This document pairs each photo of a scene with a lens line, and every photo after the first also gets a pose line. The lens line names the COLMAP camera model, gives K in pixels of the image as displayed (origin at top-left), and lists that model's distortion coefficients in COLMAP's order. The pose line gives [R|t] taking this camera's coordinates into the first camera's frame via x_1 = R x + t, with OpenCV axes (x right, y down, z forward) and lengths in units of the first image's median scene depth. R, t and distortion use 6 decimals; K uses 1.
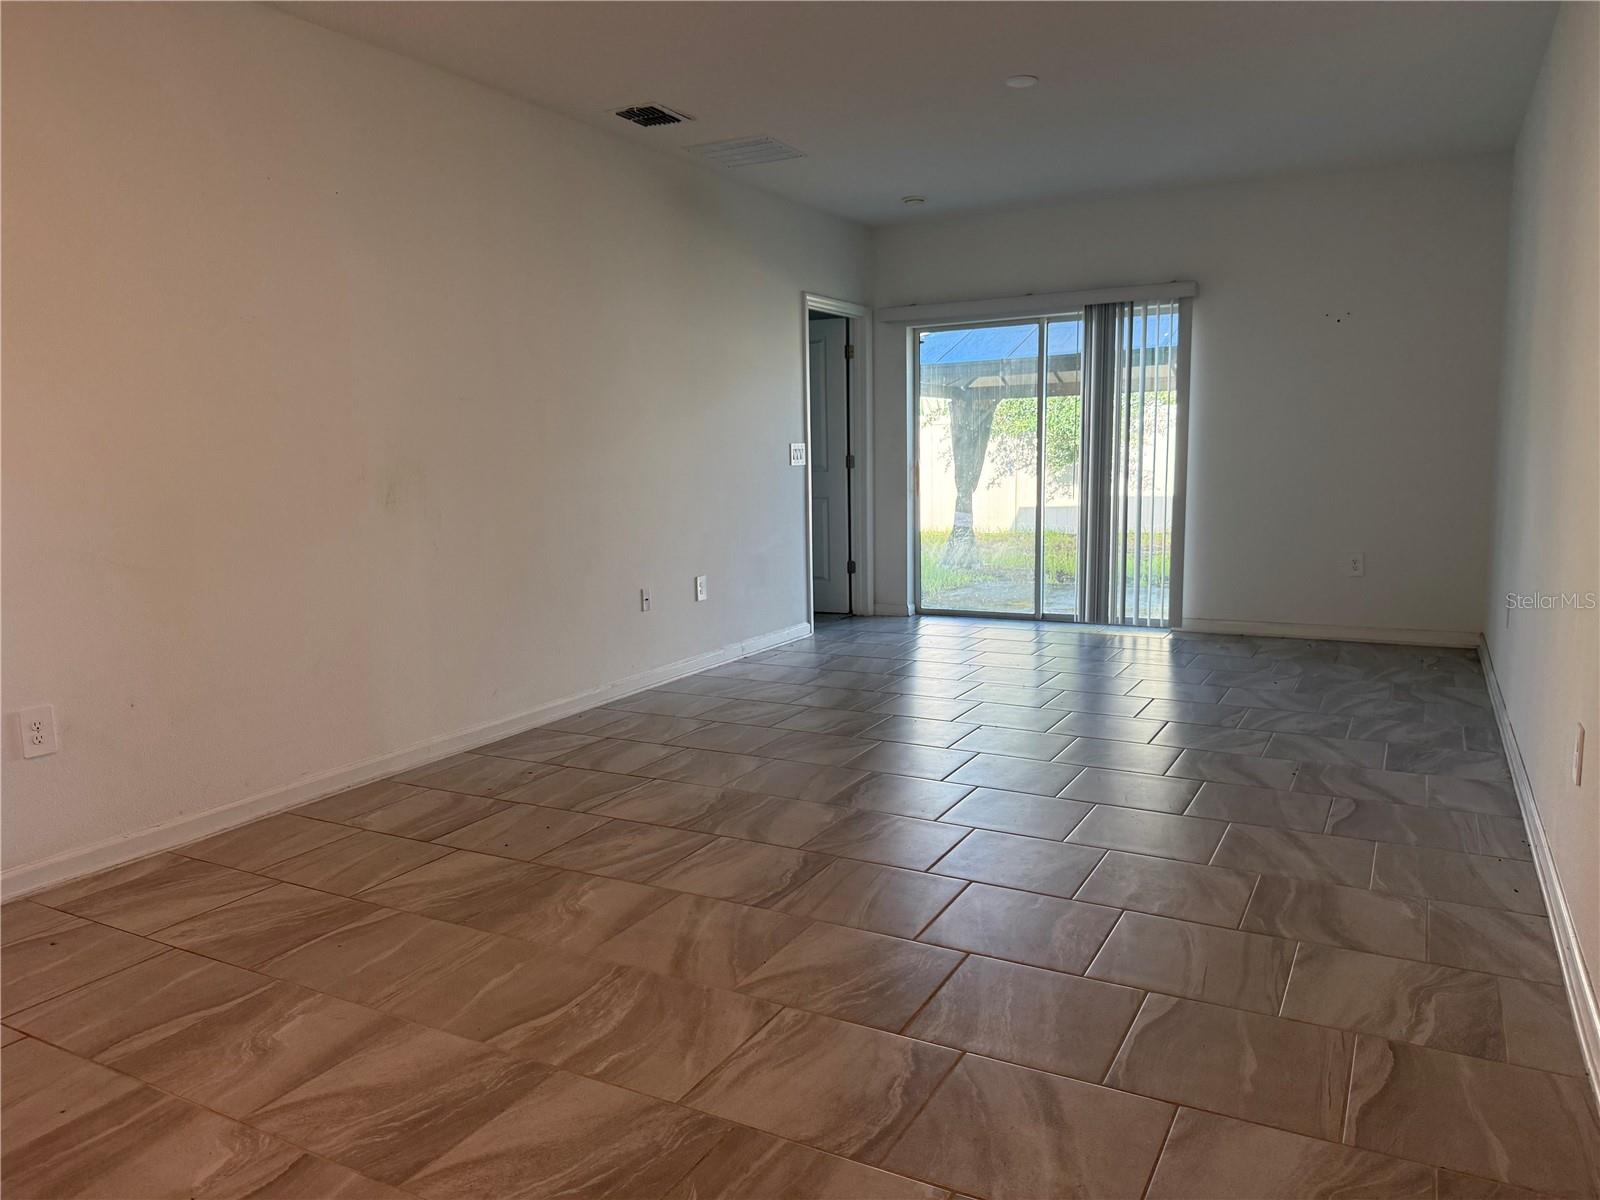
lens RADIAL K [[1126.5, 0, 799.8], [0, 1126.5, 602.1], [0, 0, 1]] dist [0.002225, -0.000671]
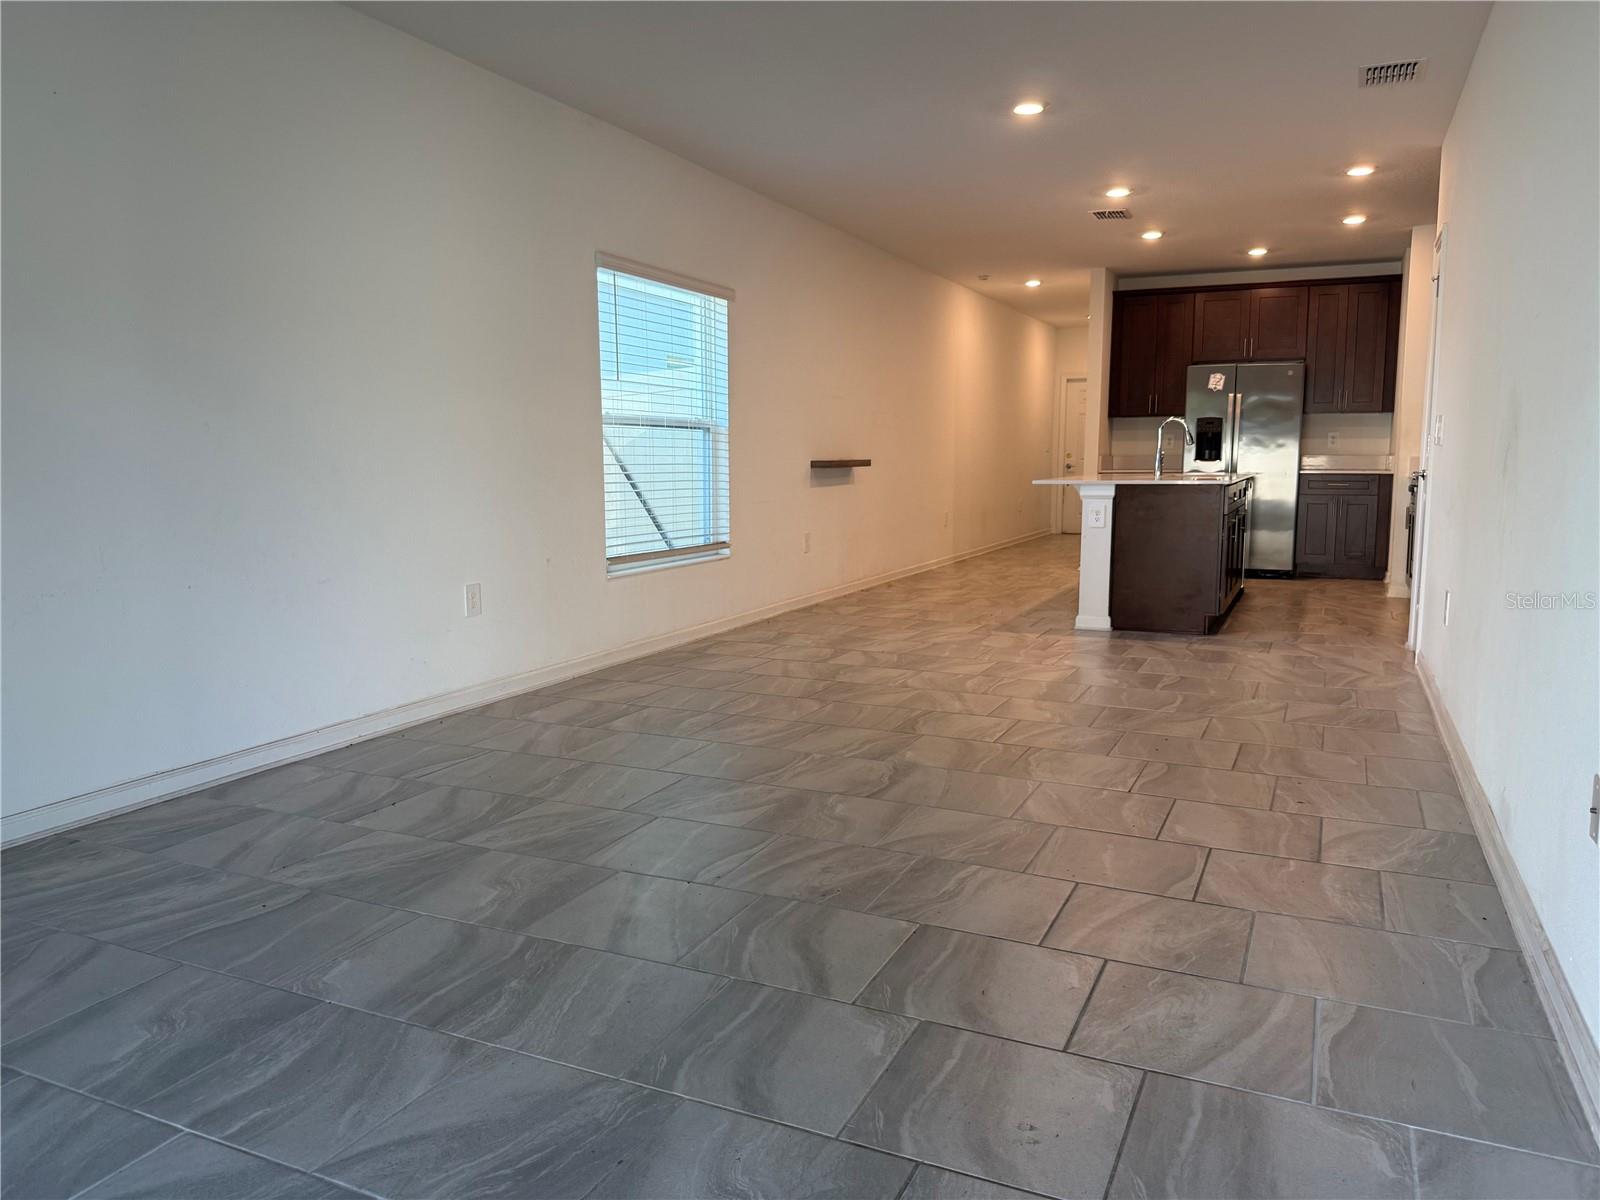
lens RADIAL K [[1126.5, 0, 799.8], [0, 1126.5, 602.1], [0, 0, 1]] dist [0.002225, -0.000671]
pose [[-0.997487, 0.034003, -0.062155, 0.165392], [0.016198, 0.963517, 0.267157, -0.209148], [0.068972, 0.265479, -0.961646, 1.704968]]
